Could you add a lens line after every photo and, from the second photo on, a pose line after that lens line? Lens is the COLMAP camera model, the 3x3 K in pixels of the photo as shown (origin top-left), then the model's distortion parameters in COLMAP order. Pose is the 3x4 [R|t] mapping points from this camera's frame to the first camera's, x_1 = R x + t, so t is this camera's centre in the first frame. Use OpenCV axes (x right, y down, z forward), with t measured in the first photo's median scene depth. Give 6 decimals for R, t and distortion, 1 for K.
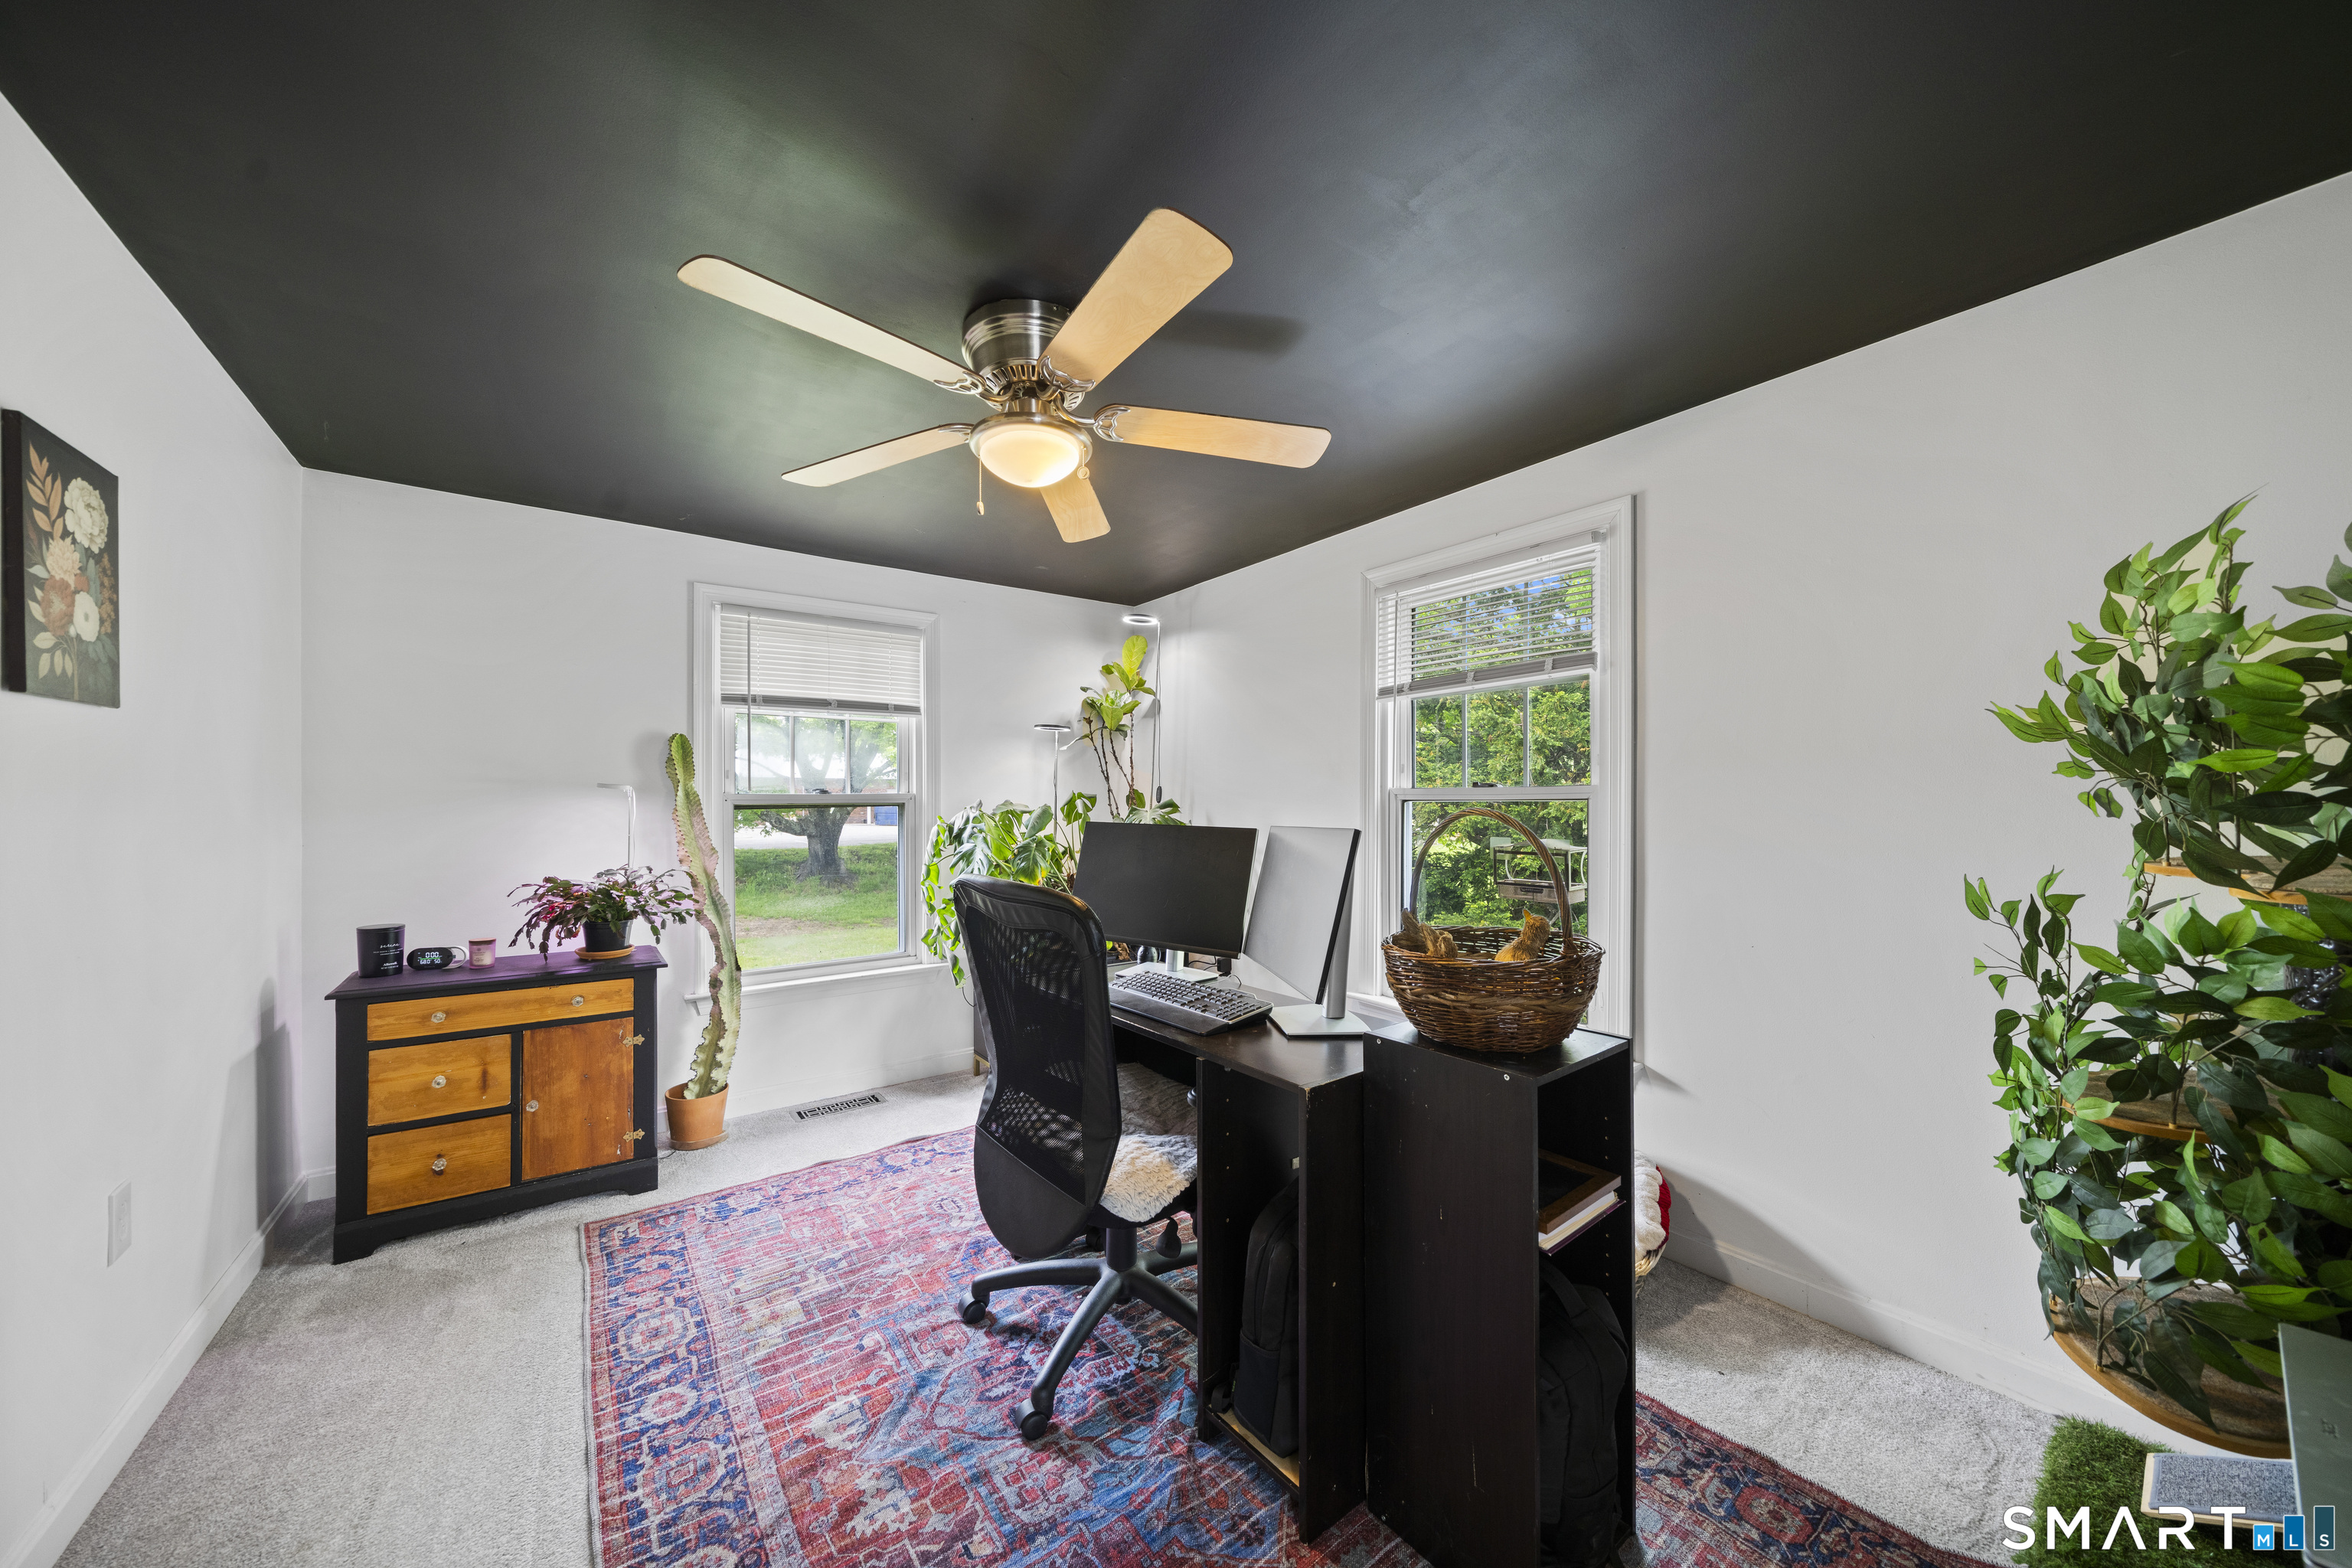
lens RADIAL K [[795.7, 0, 1169.0], [0, 795.7, 795.8], [0, 0, 1]] dist [-0.003115, -0.000077]
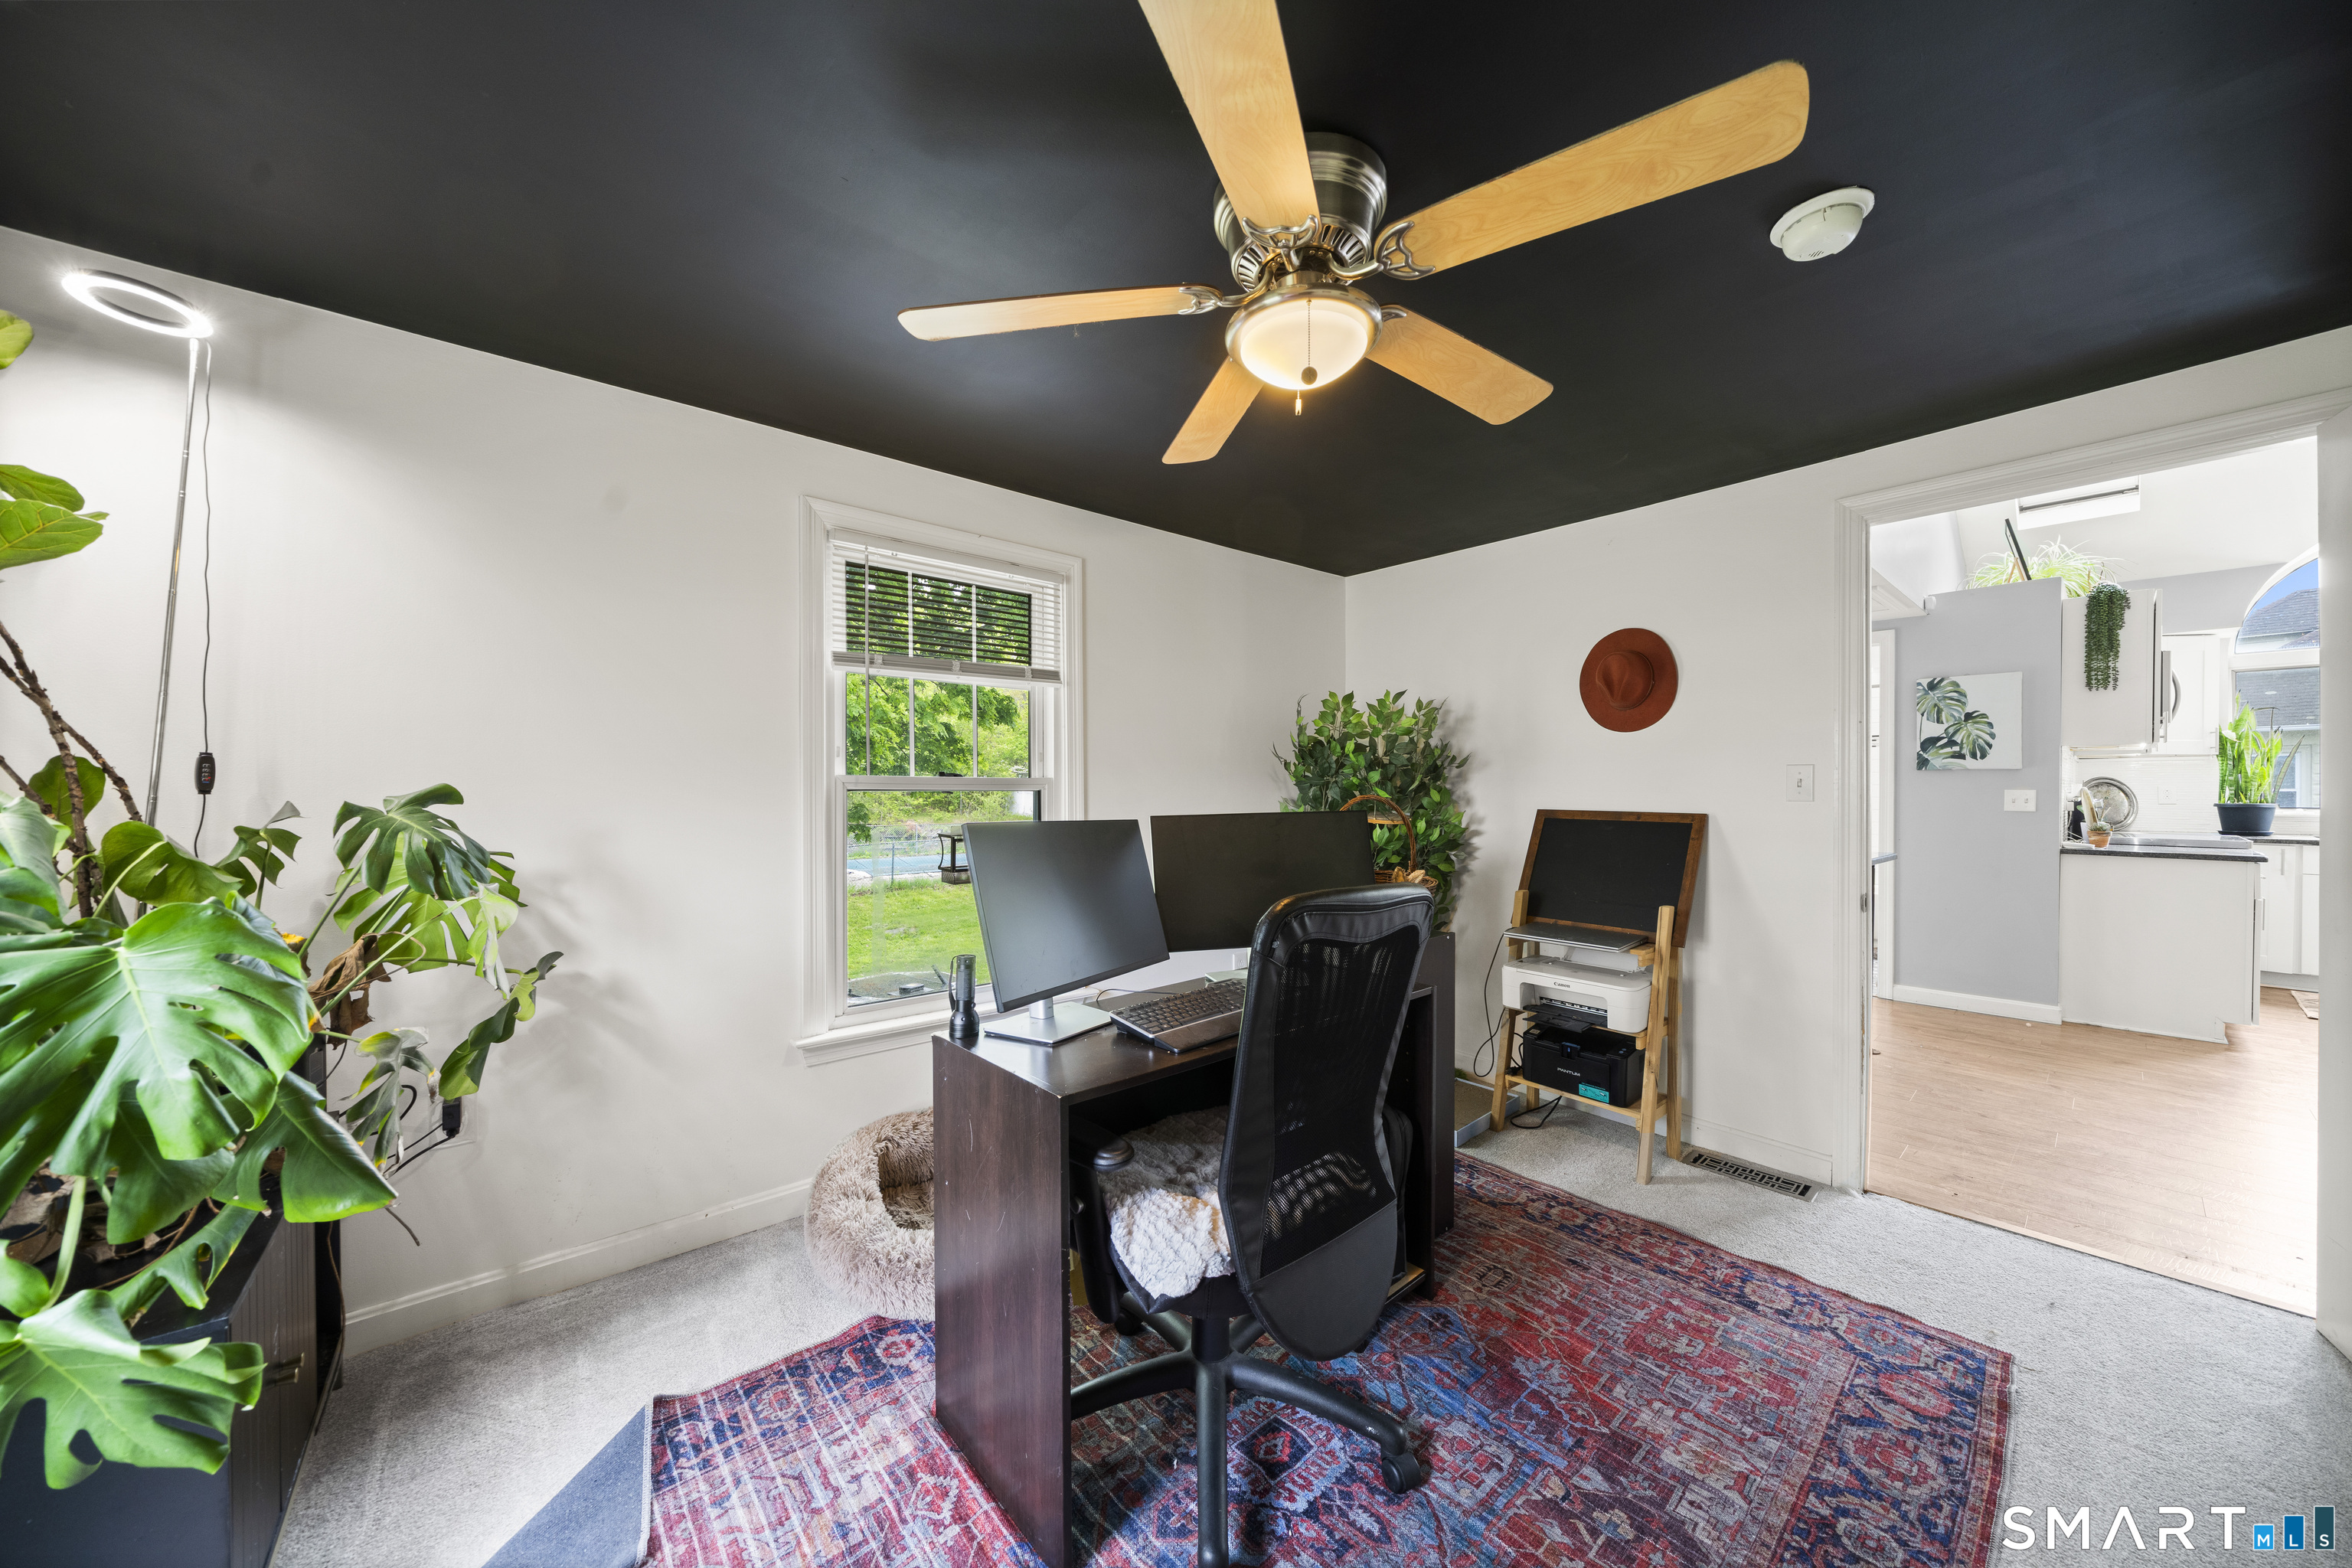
lens RADIAL K [[795.7, 0, 1180.5], [0, 795.7, 787.9], [0, 0, 1]] dist [-0.003115, -0.000077]
pose [[-0.058096, 0.005417, 0.998296, -1.154434], [-0.001318, 0.999984, -0.005503, 0.014092], [-0.998310, -0.001635, -0.058088, 1.417424]]
